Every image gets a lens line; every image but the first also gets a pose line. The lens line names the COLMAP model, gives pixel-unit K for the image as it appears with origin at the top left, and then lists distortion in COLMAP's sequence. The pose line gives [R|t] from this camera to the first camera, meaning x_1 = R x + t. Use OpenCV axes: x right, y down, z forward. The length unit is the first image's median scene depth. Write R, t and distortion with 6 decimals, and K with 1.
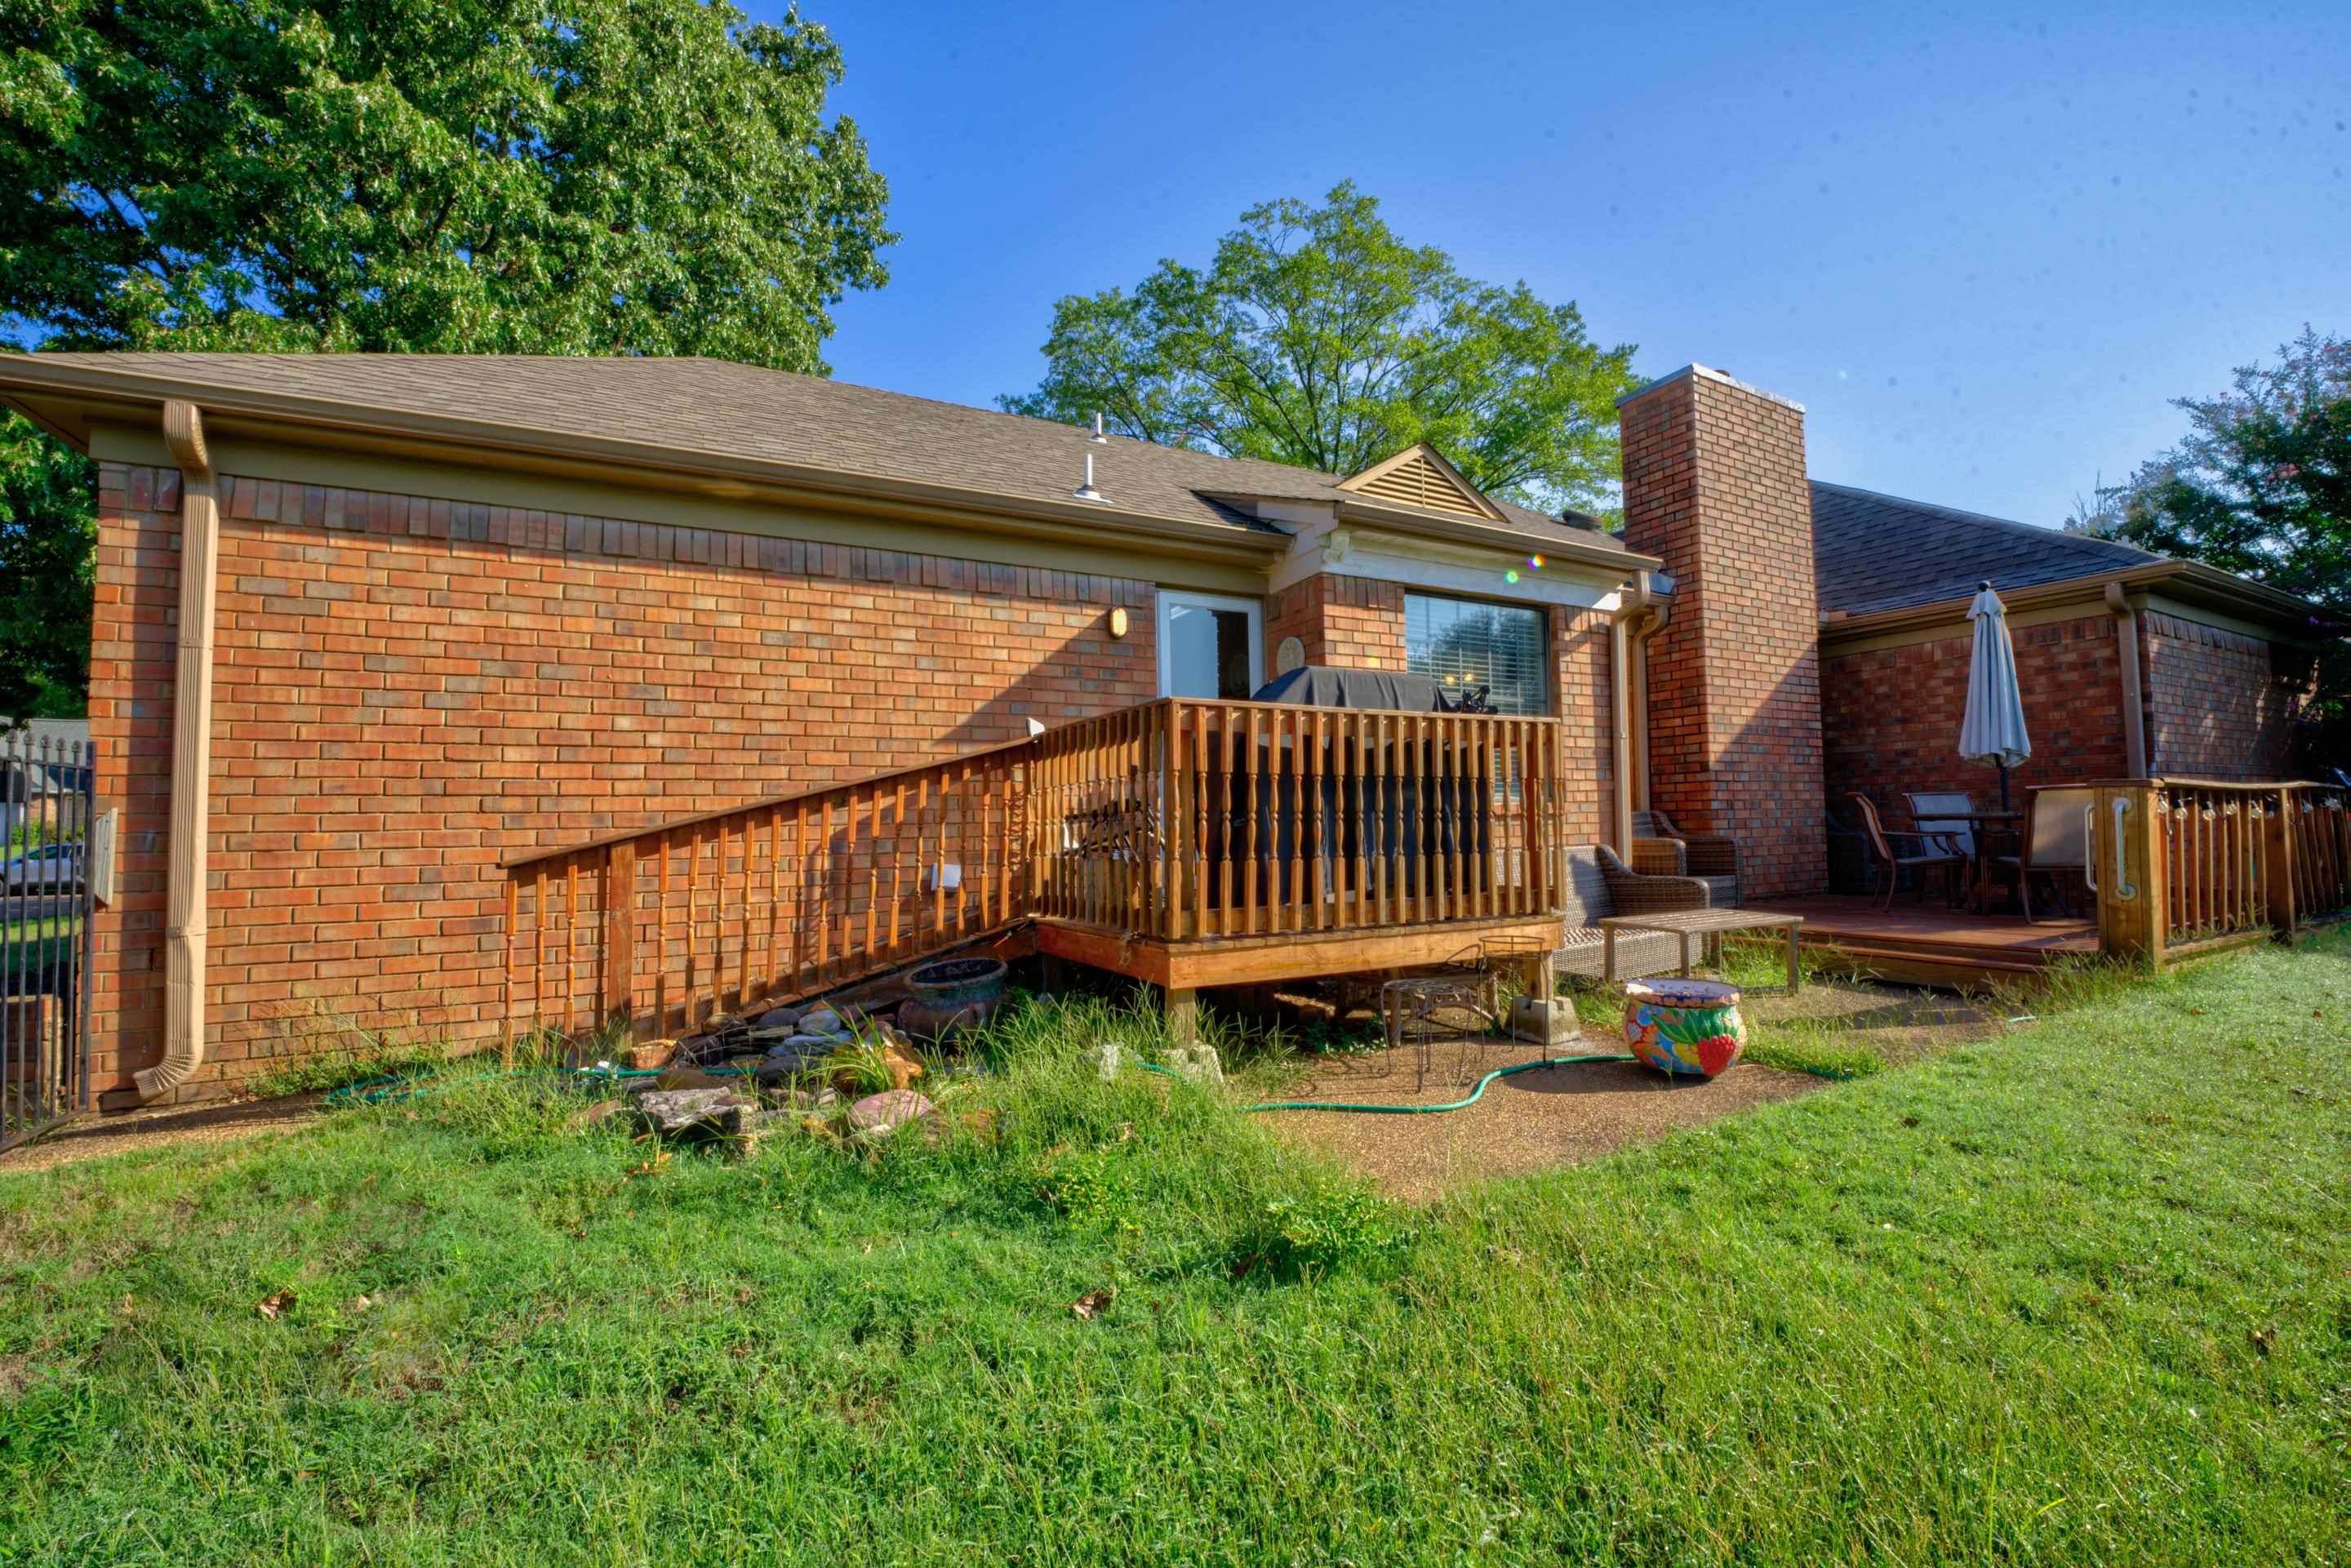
lens RADIAL K [[956.8, 0, 1155.7], [0, 956.8, 787.6], [0, 0, 1]] dist [-0.028971, 0.002005]
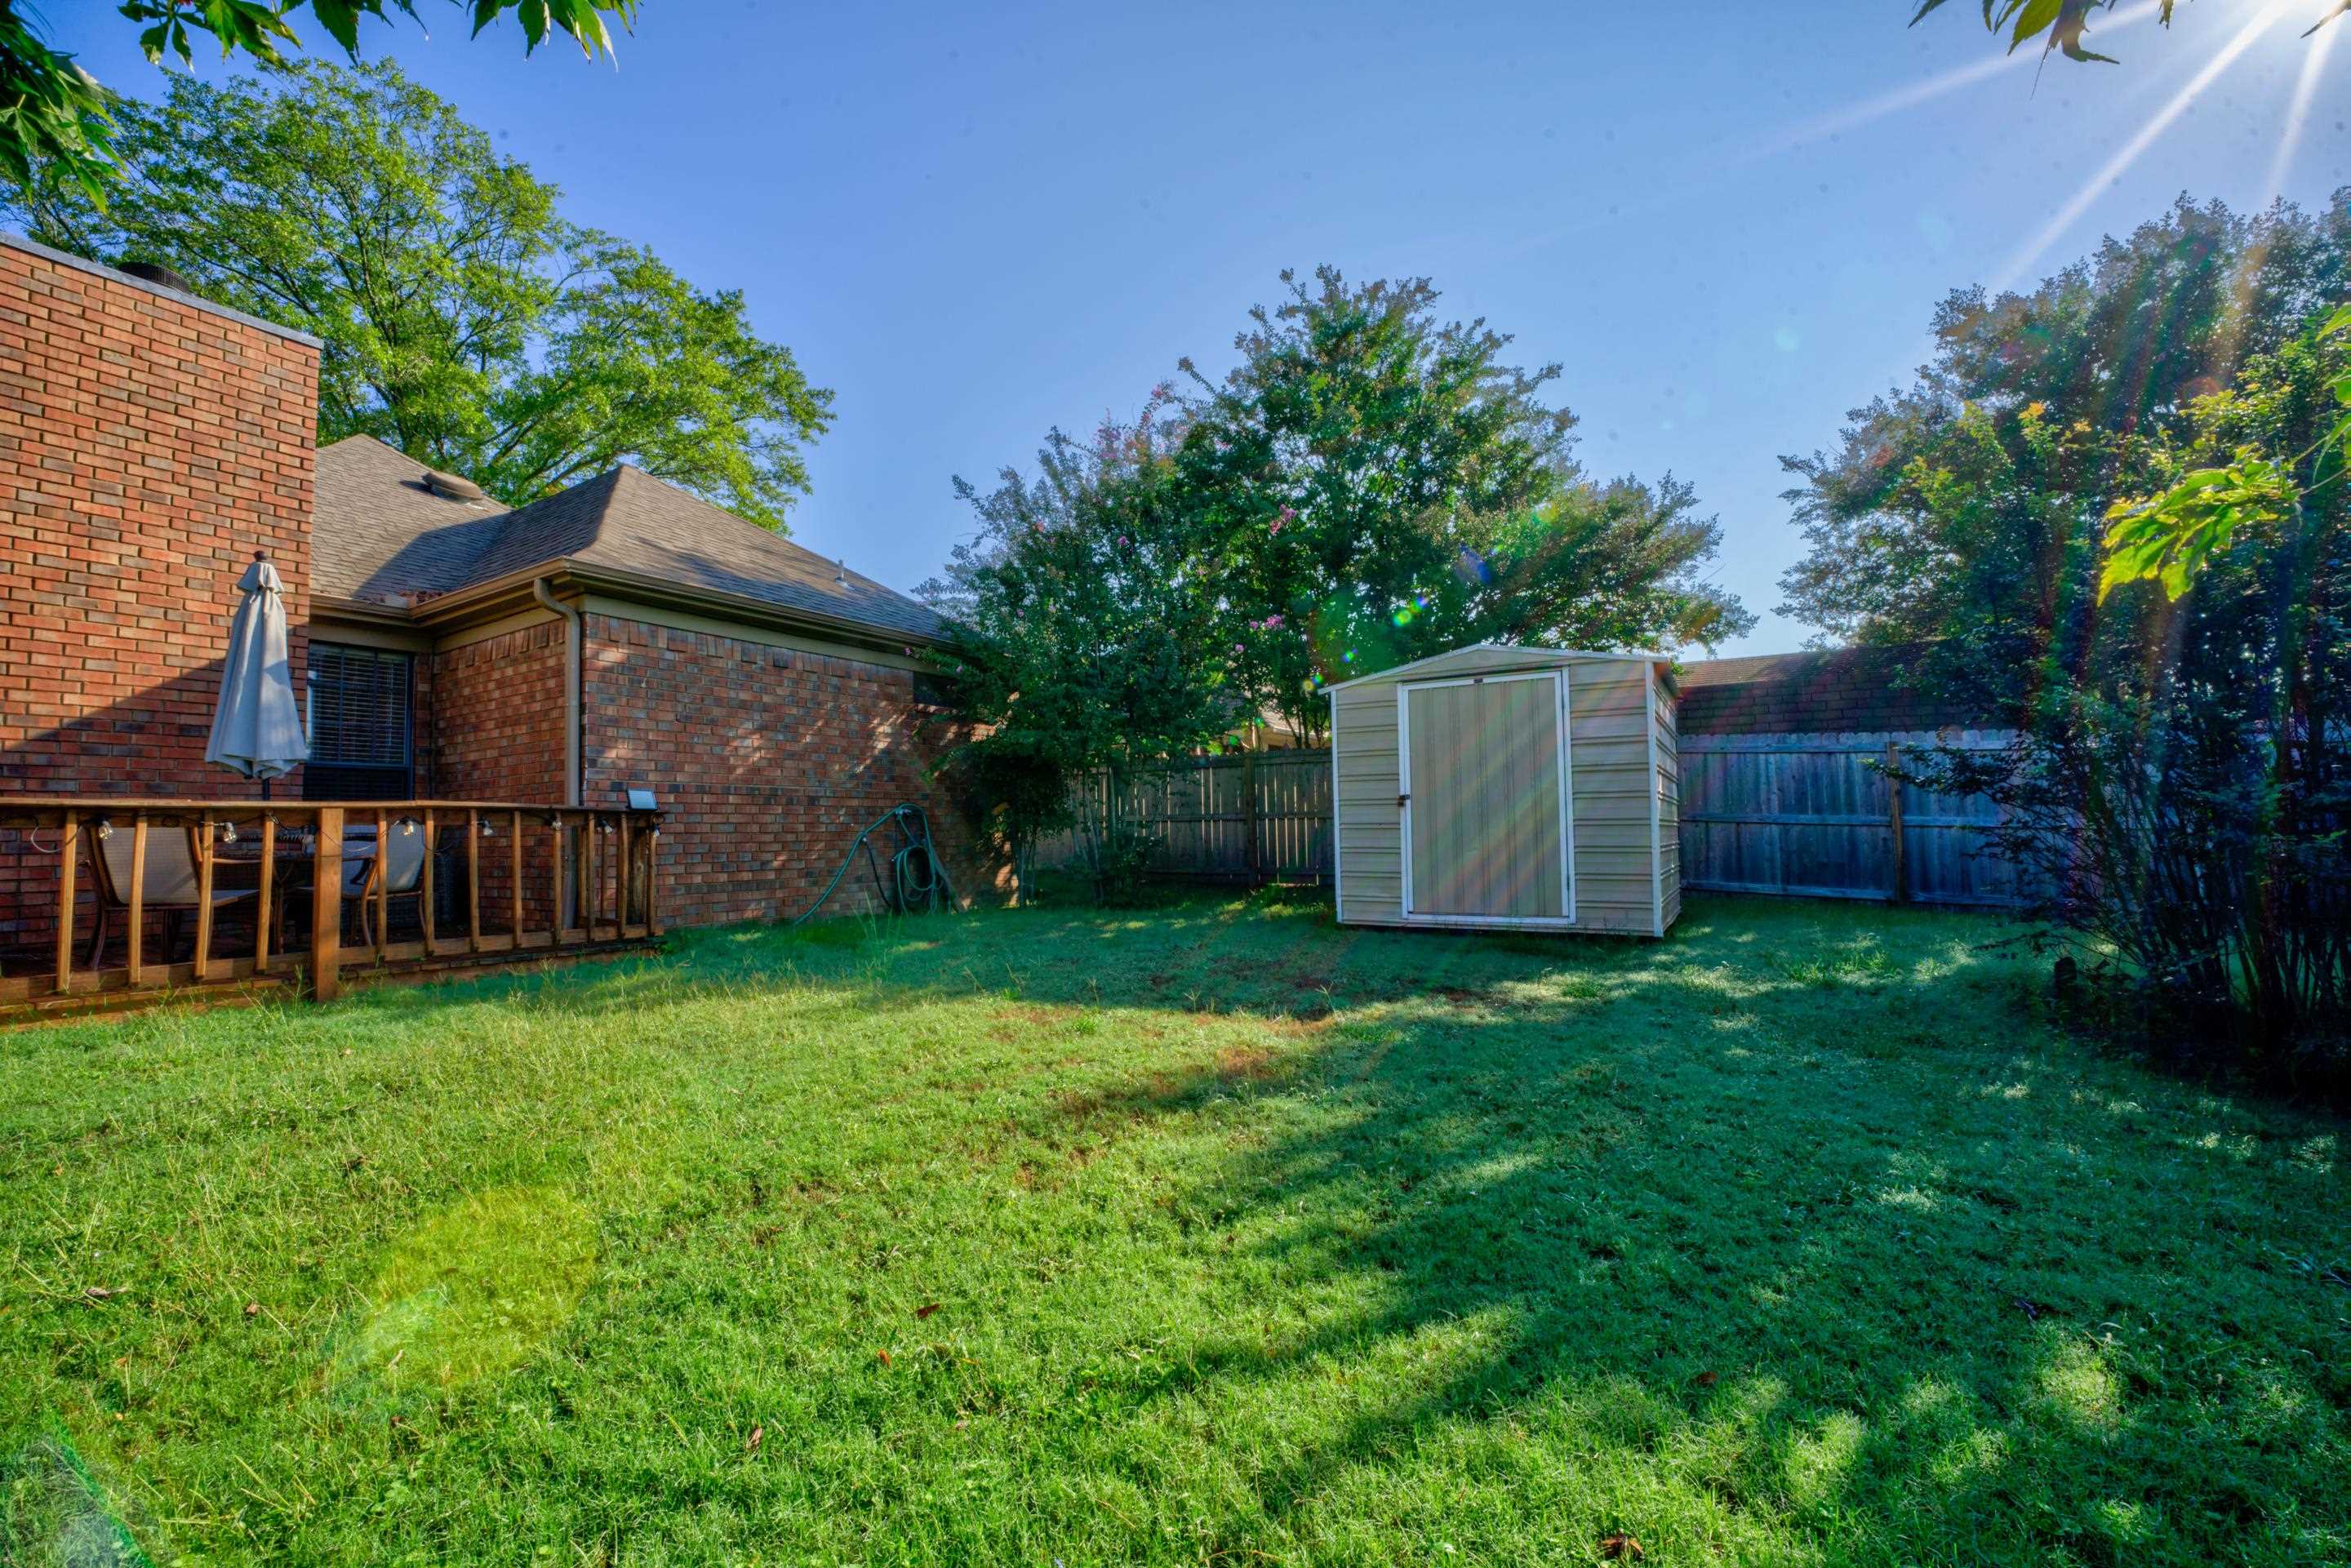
lens RADIAL K [[956.8, 0, 1174.0], [0, 956.8, 792.0], [0, 0, 1]] dist [-0.028971, 0.002005]
pose [[0.854814, 0.022664, 0.518440, 1.447458], [-0.015290, 0.999712, -0.018492, -0.009357], [-0.518710, 0.007880, 0.854914, -0.127944]]
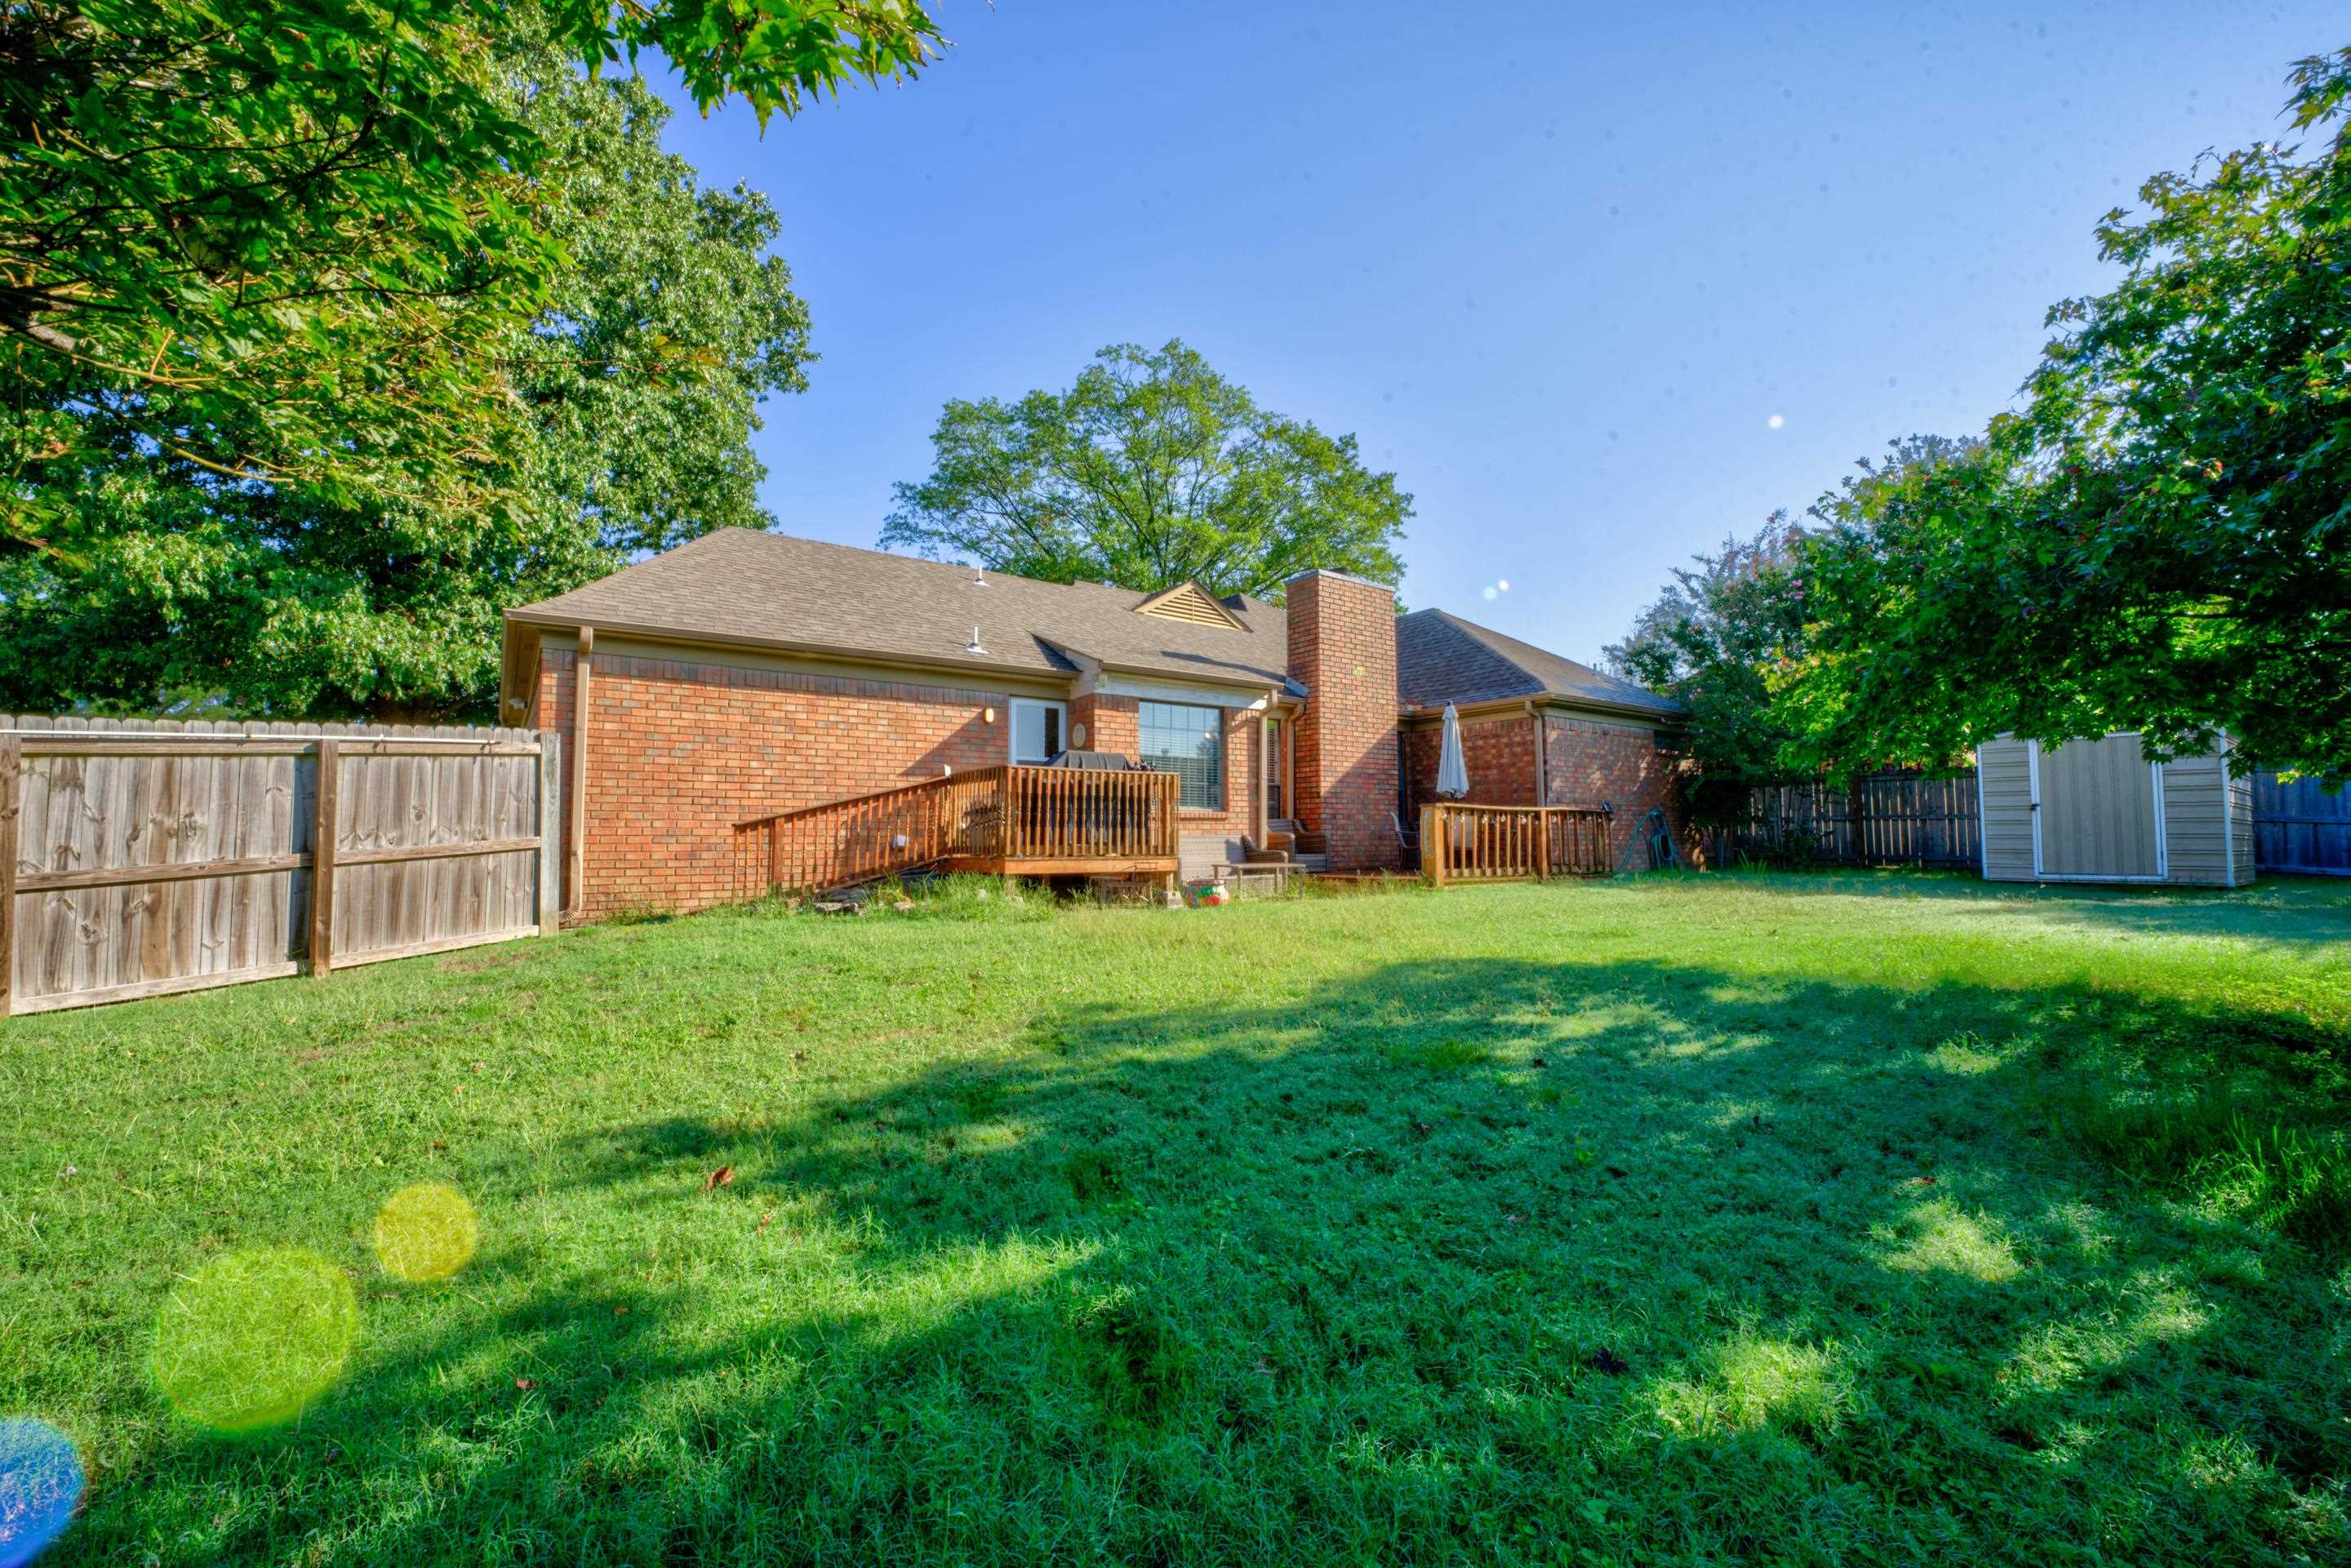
lens RADIAL K [[956.8, 0, 1160.9], [0, 956.8, 787.3], [0, 0, 1]] dist [-0.028971, 0.002005]
pose [[0.990001, 0.020713, 0.139529, 0.041765], [-0.017893, 0.999610, -0.021436, 0.011017], [-0.139919, 0.018725, 0.989986, -1.061097]]
